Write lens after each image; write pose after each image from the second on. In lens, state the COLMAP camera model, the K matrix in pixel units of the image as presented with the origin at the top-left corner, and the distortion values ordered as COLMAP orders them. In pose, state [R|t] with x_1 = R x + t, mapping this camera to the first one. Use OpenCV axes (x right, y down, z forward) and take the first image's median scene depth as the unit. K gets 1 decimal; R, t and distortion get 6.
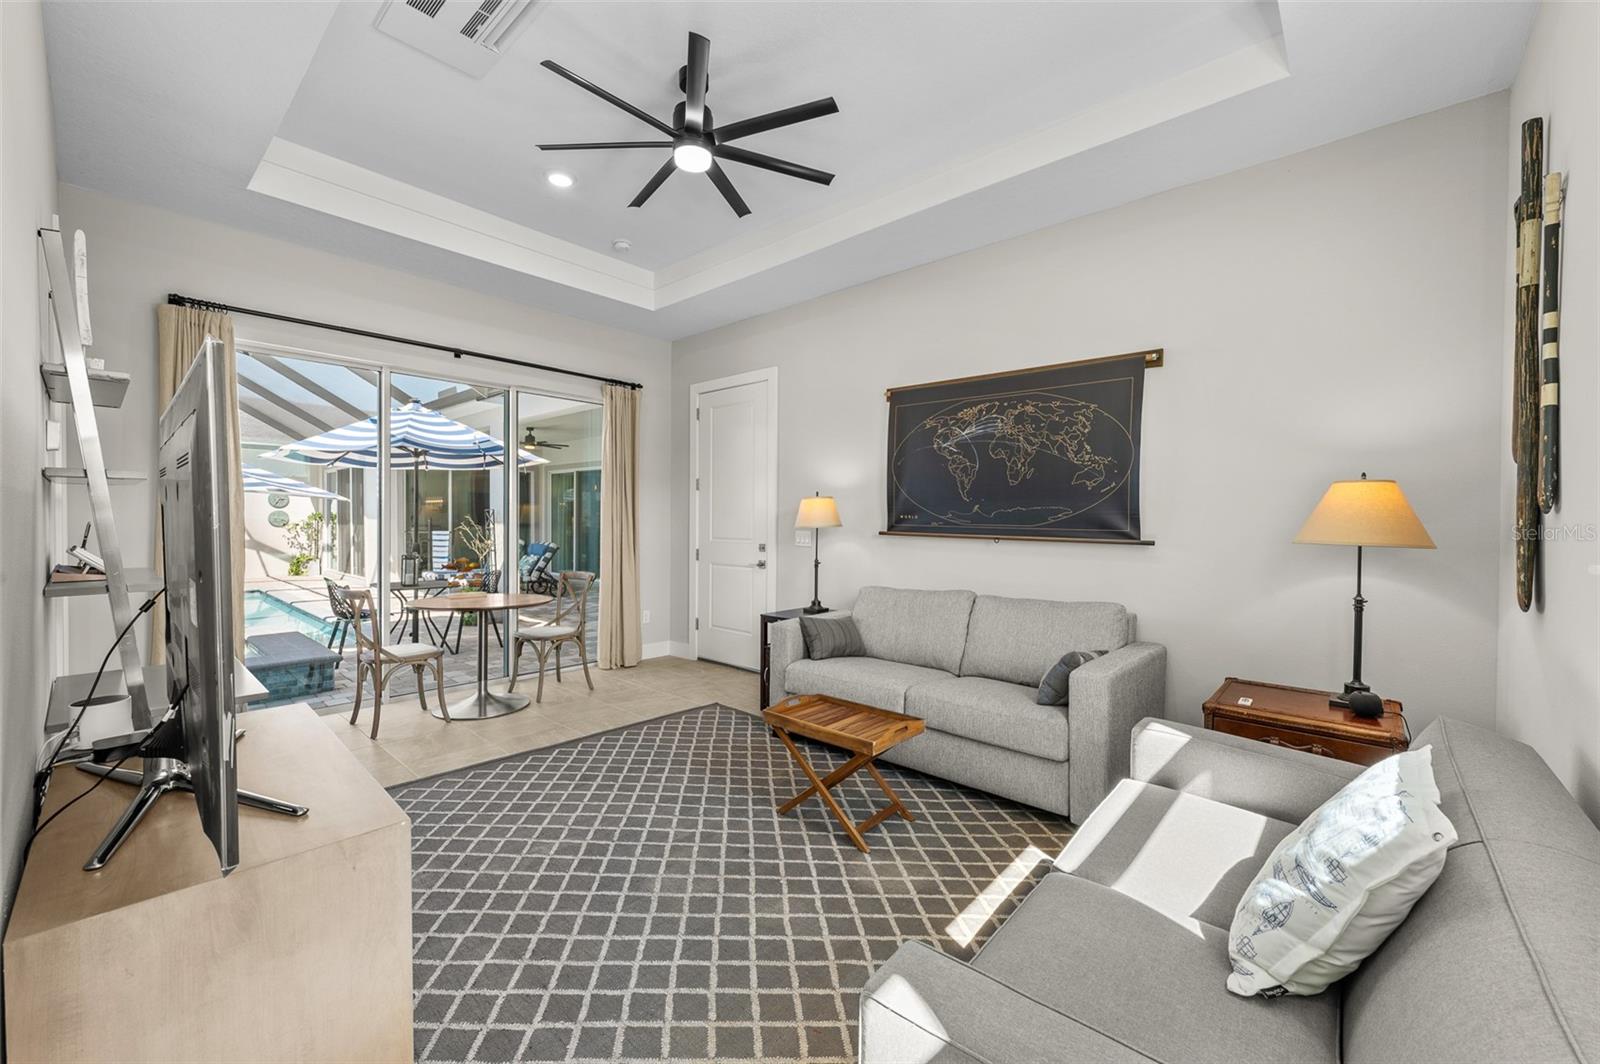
lens RADIAL K [[637.8, 0, 805.2], [0, 637.8, 528.8], [0, 0, 1]] dist [0.000805, 0.000291]
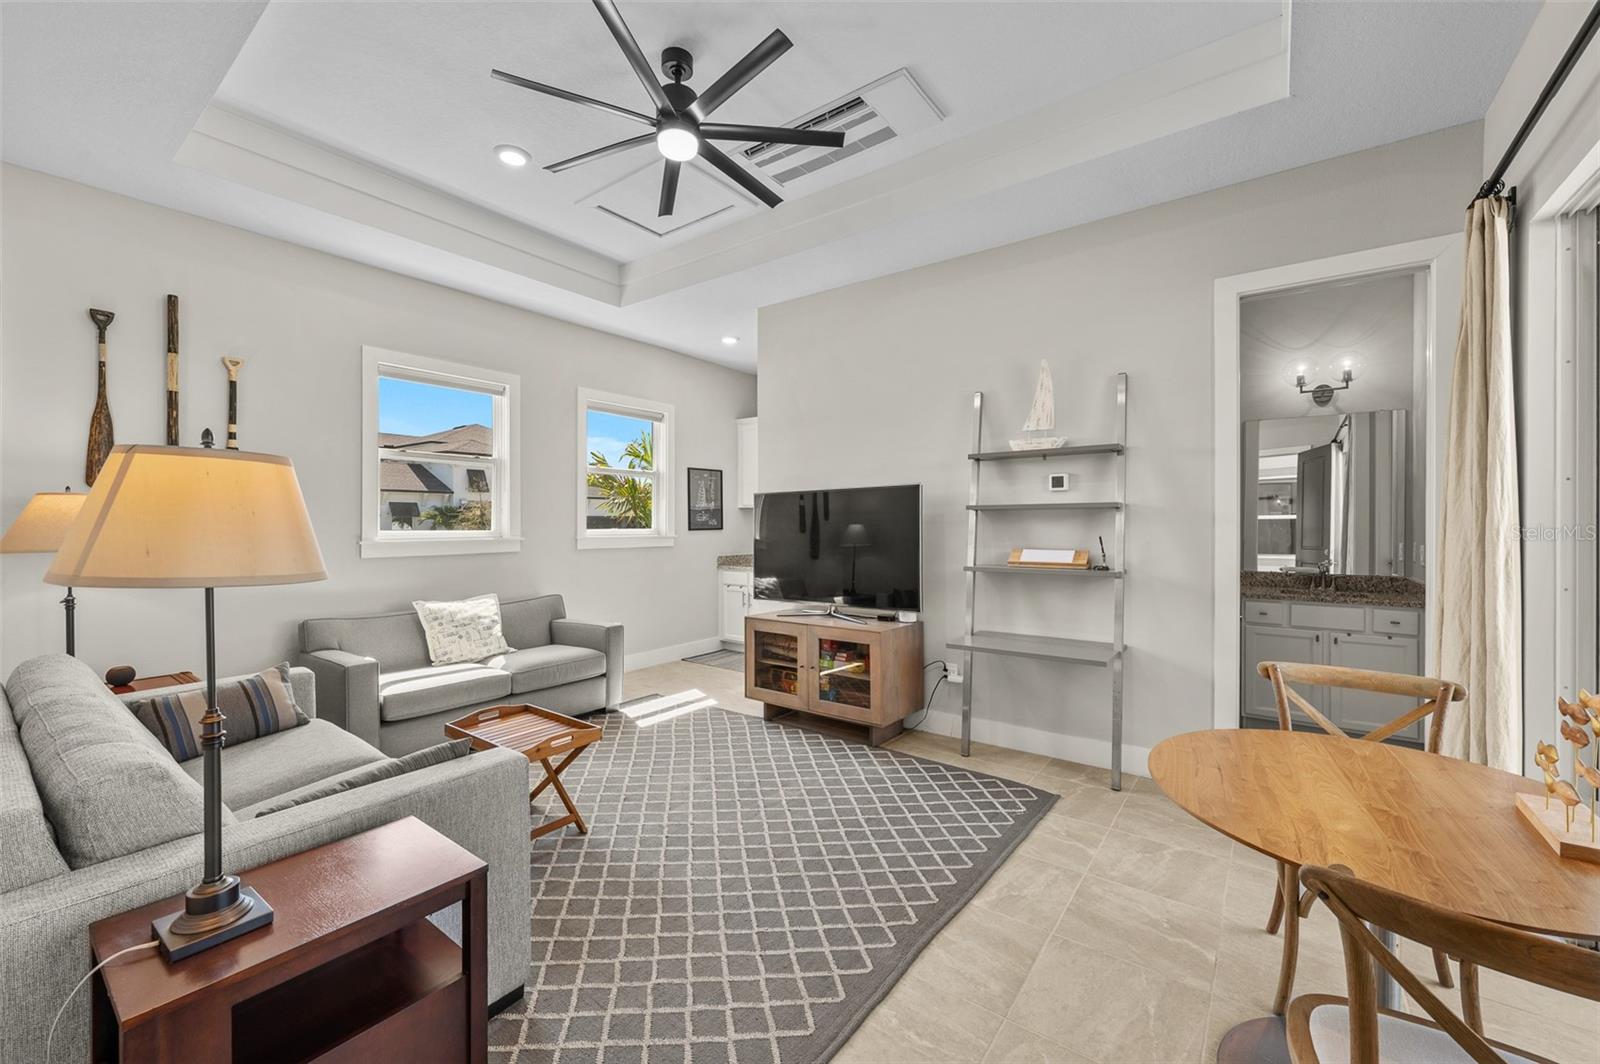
lens RADIAL K [[637.8, 0, 805.2], [0, 637.8, 528.8], [0, 0, 1]] dist [0.000805, 0.000291]
pose [[-0.996318, -0.006065, -0.085519, -0.257252], [-0.007974, 0.999726, 0.021998, -0.037967], [0.085362, 0.022599, -0.996094, 1.761995]]
